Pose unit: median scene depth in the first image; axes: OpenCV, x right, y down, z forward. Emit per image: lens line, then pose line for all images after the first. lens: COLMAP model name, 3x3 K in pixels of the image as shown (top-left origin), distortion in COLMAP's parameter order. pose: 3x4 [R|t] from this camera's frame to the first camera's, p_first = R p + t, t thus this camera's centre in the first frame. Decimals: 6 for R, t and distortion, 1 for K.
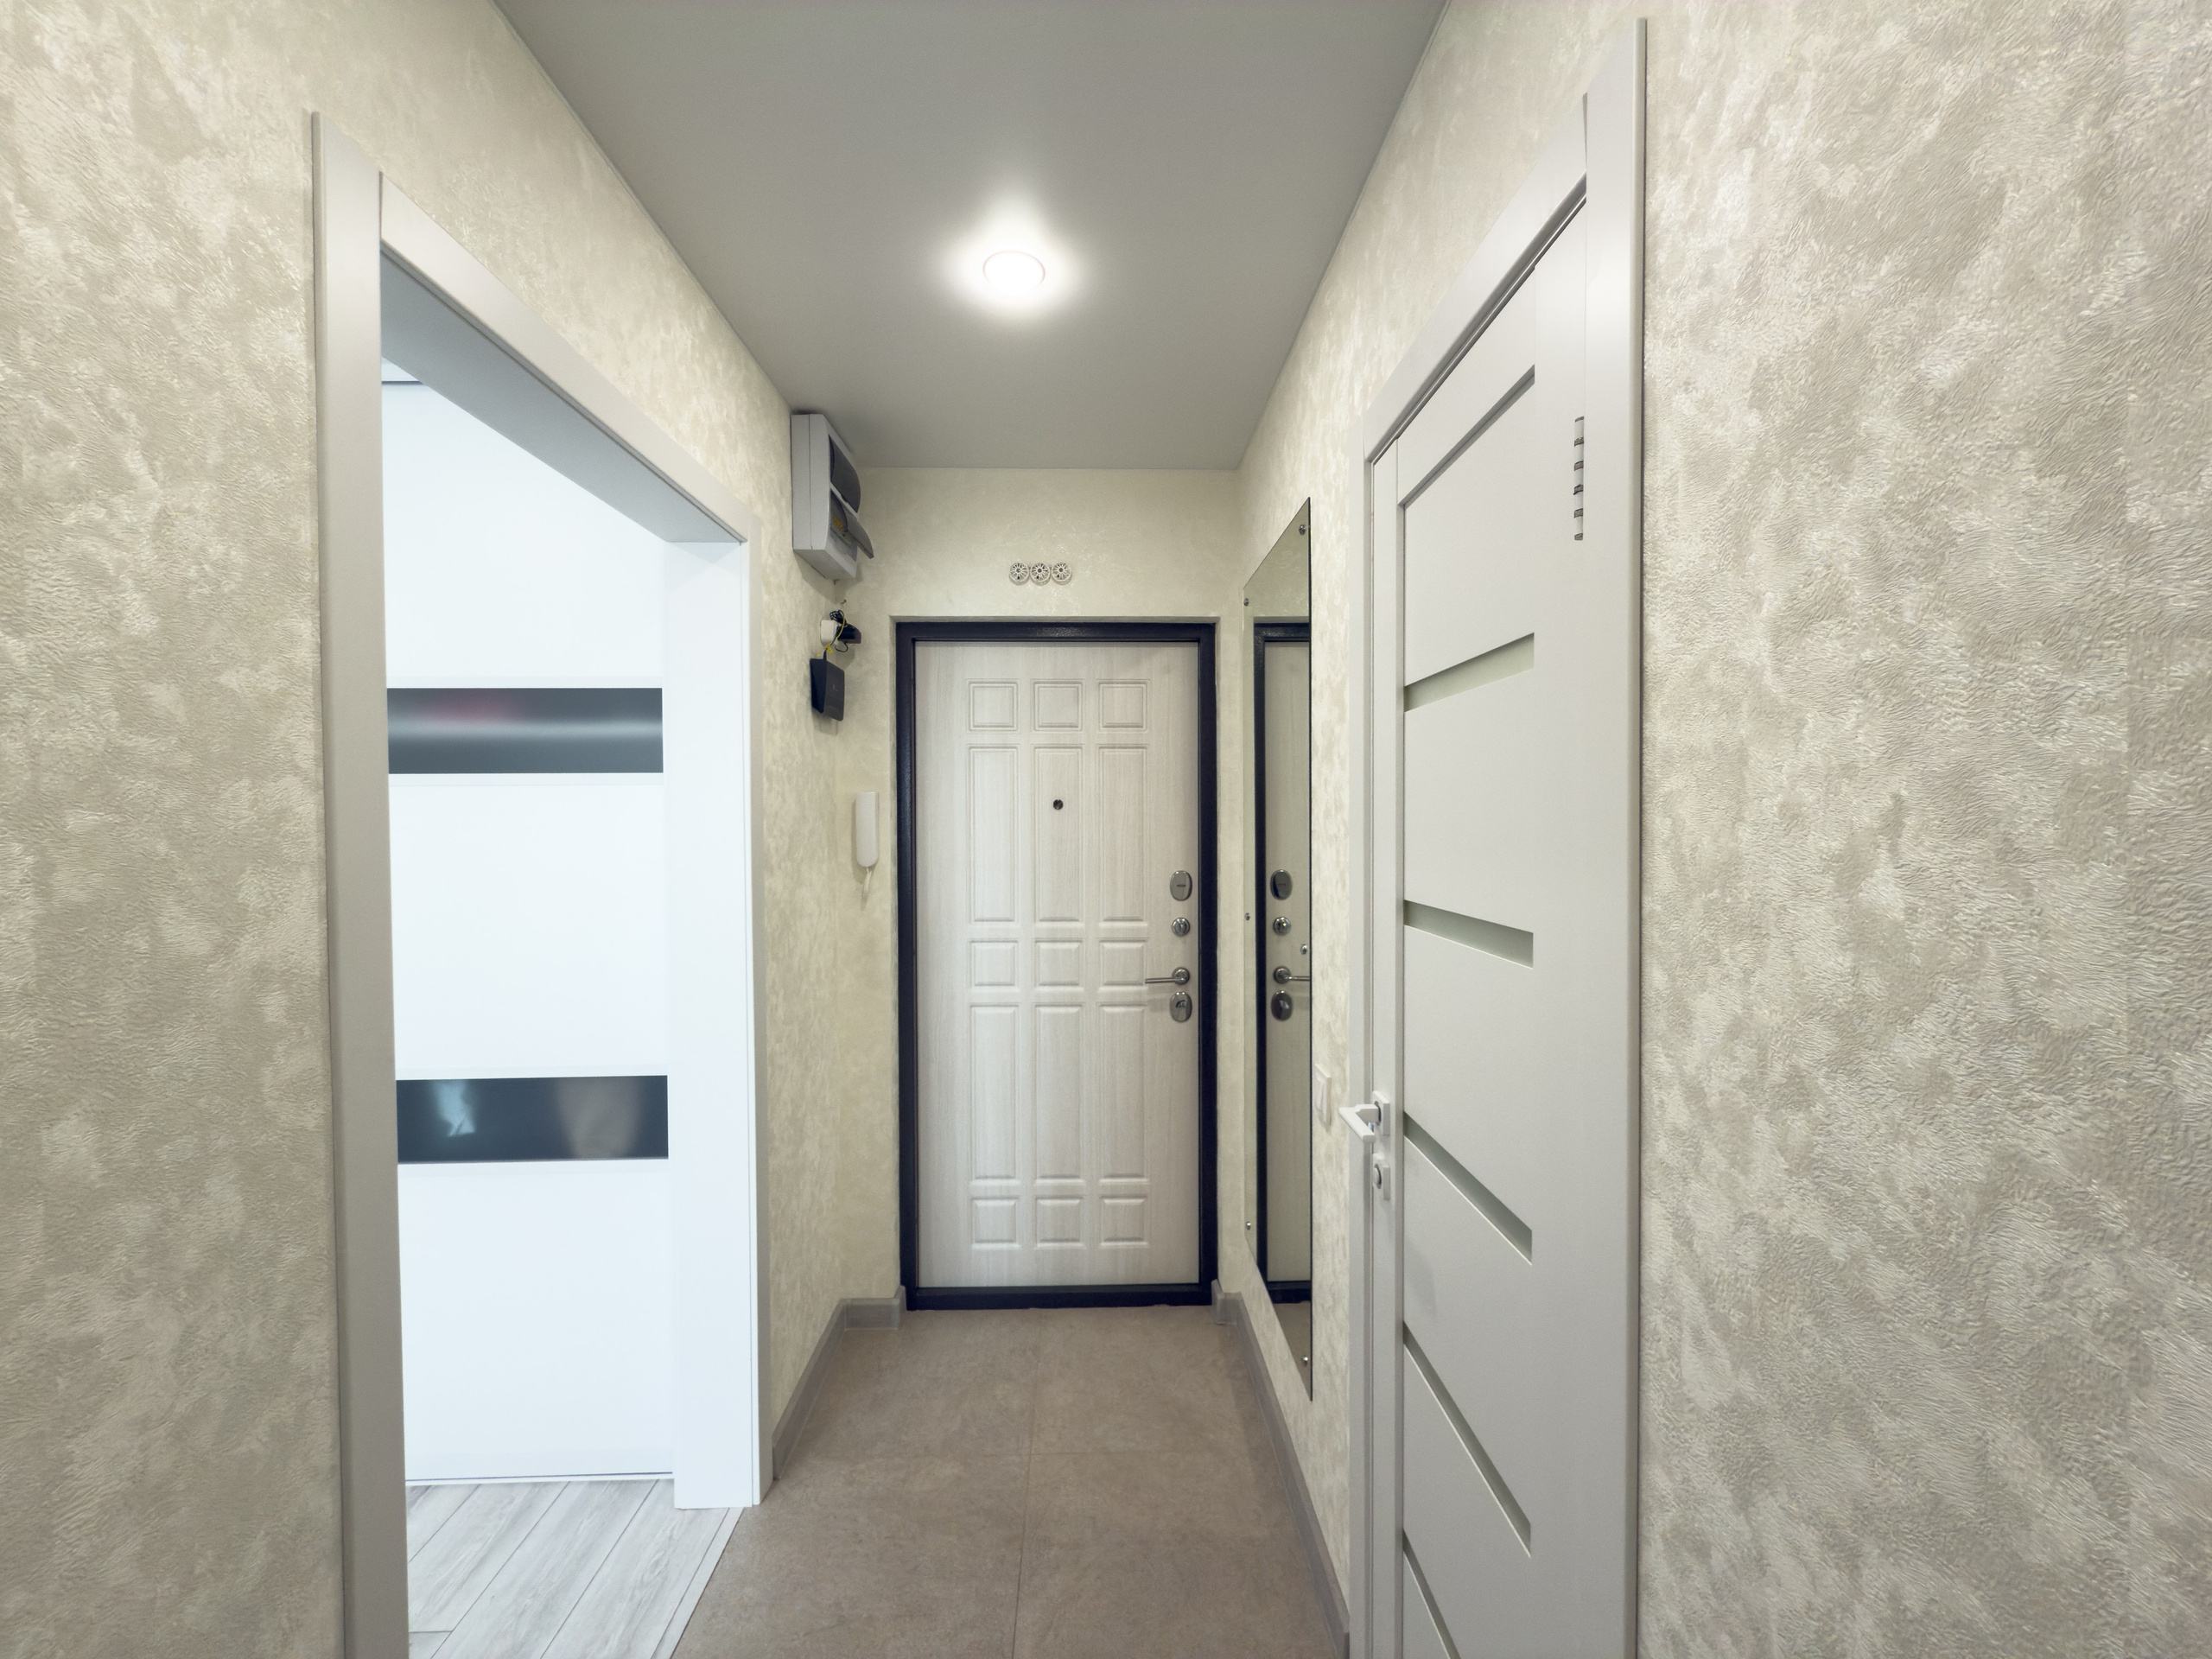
lens RADIAL K [[878.5, 0, 1107.5], [0, 878.5, 832.0], [0, 0, 1]] dist [0.000307, -0.000207]
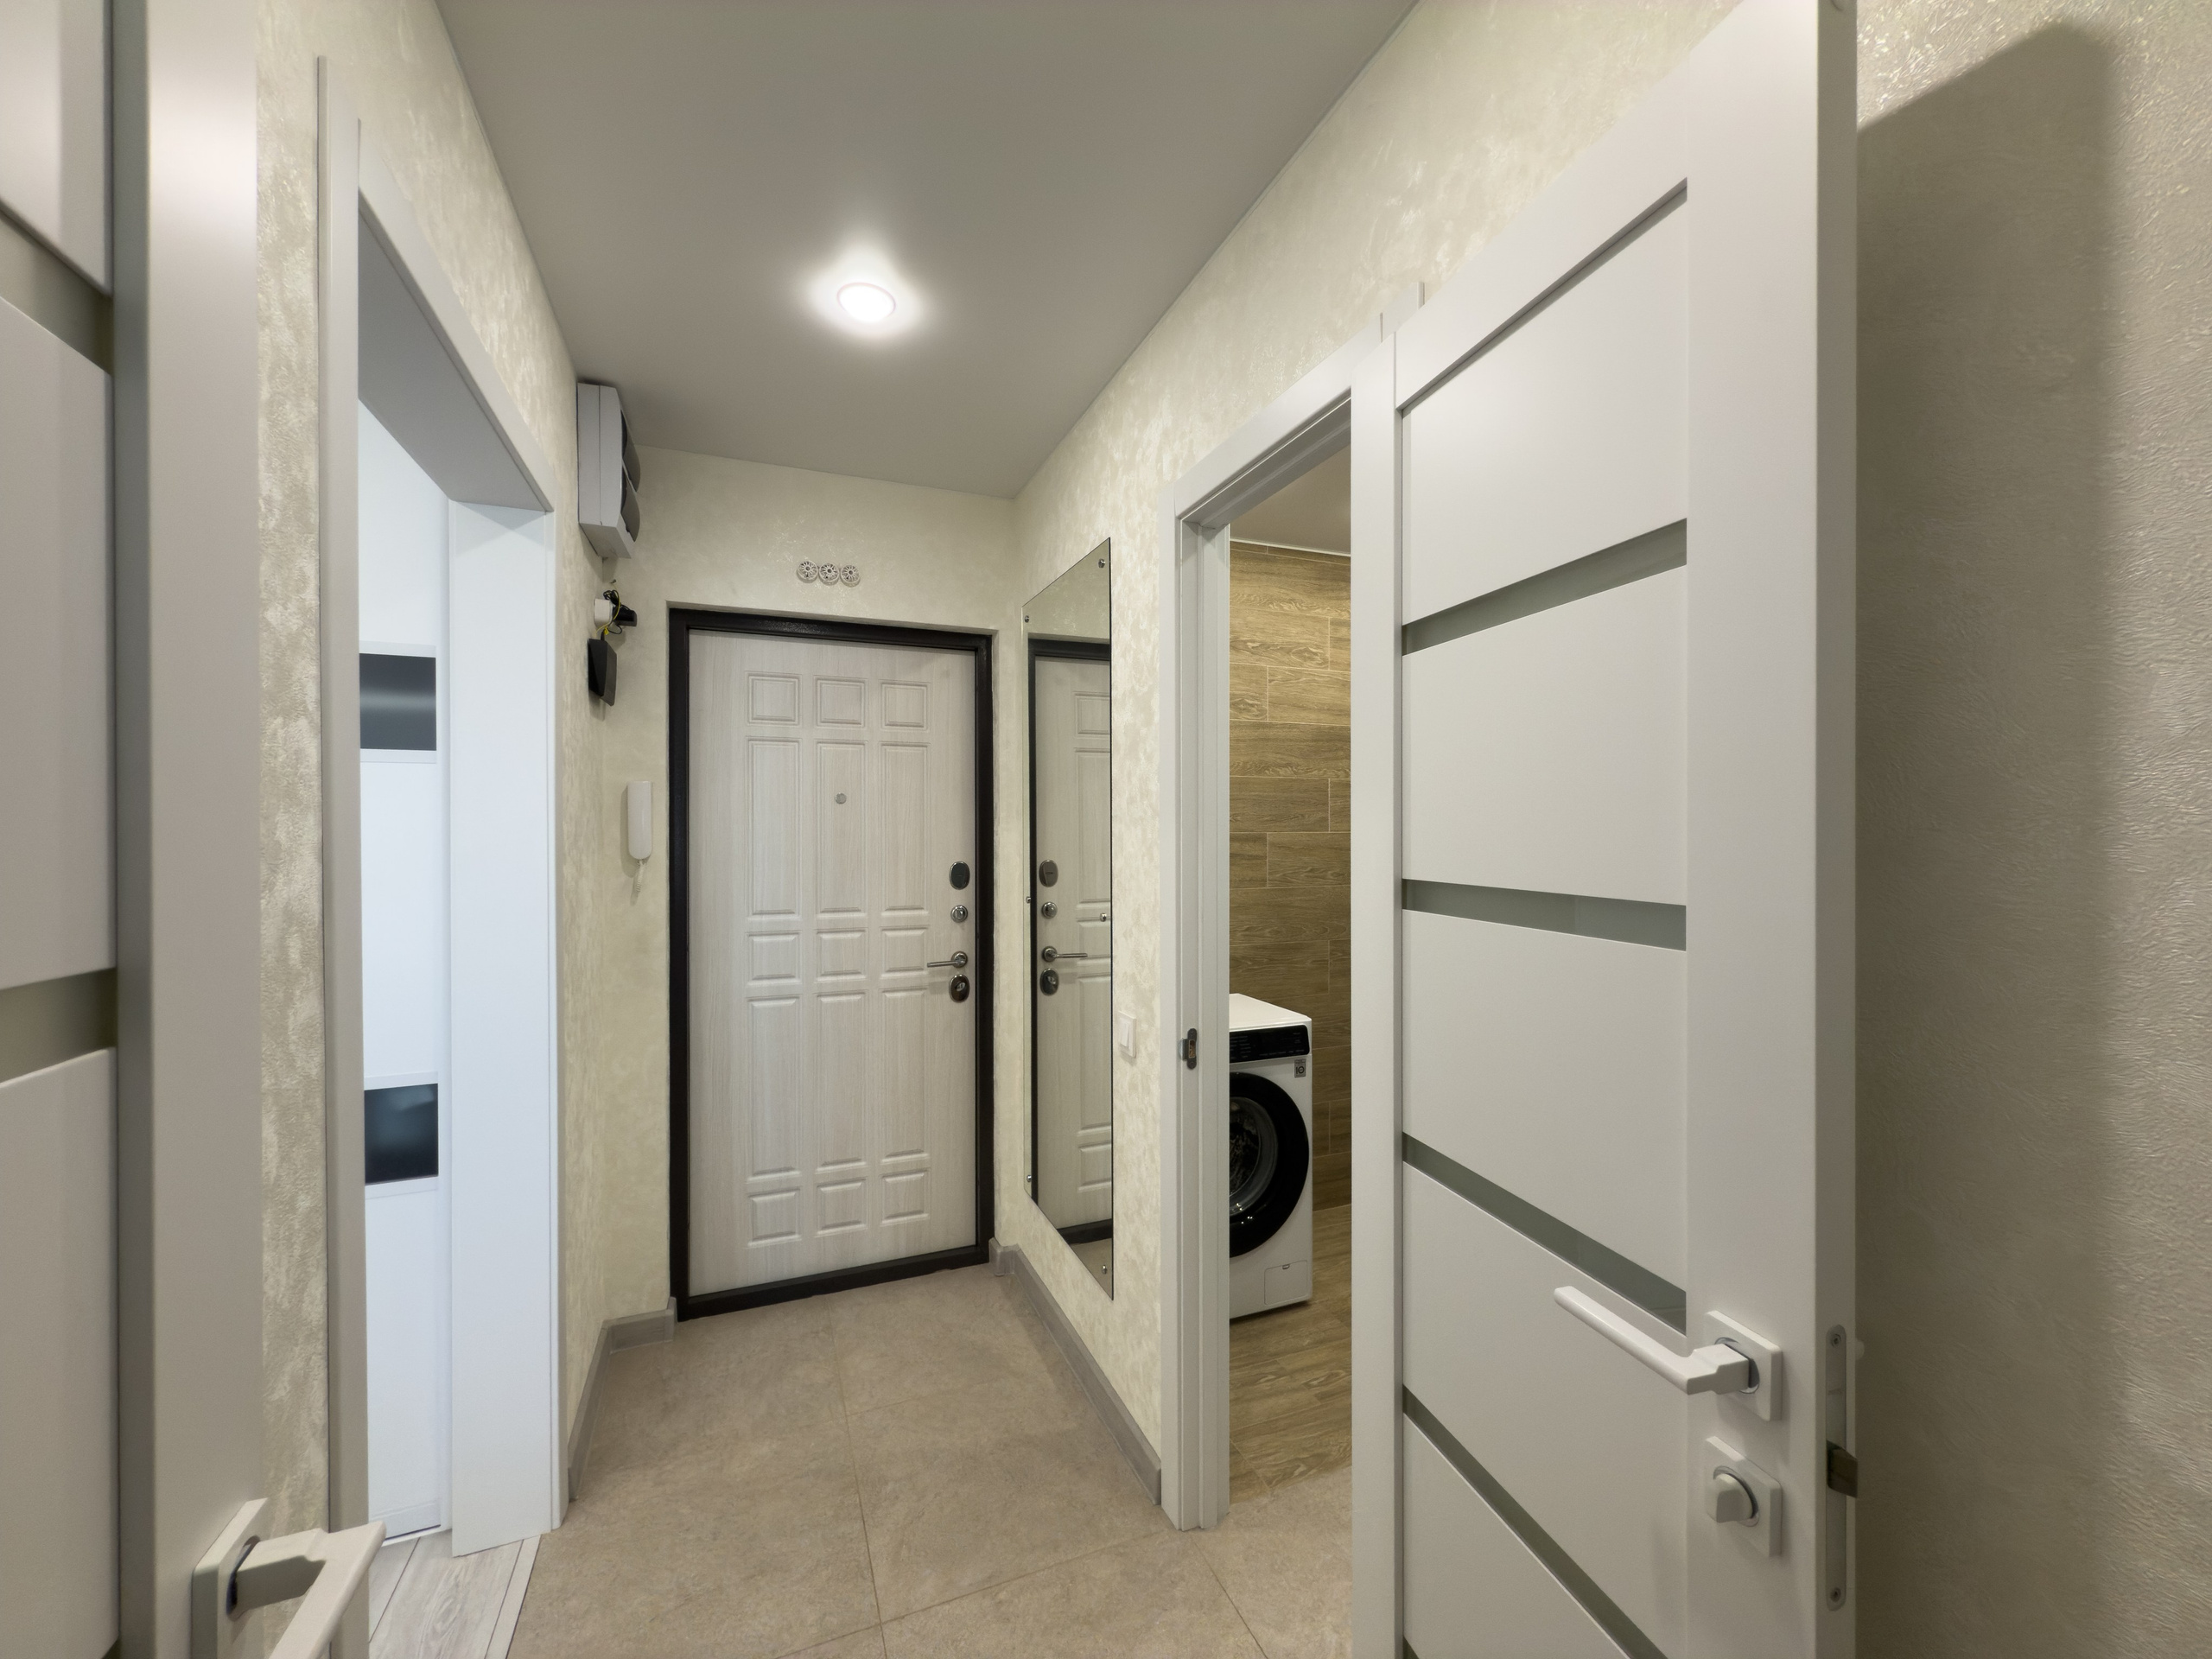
lens RADIAL K [[878.5, 0, 1107.5], [0, 878.5, 832.0], [0, 0, 1]] dist [0.000307, -0.000207]
pose [[0.934977, 0.001267, 0.354707, -0.136428], [0.004371, 0.999877, -0.015094, 0.026482], [-0.354683, 0.015663, 0.934856, -0.076779]]
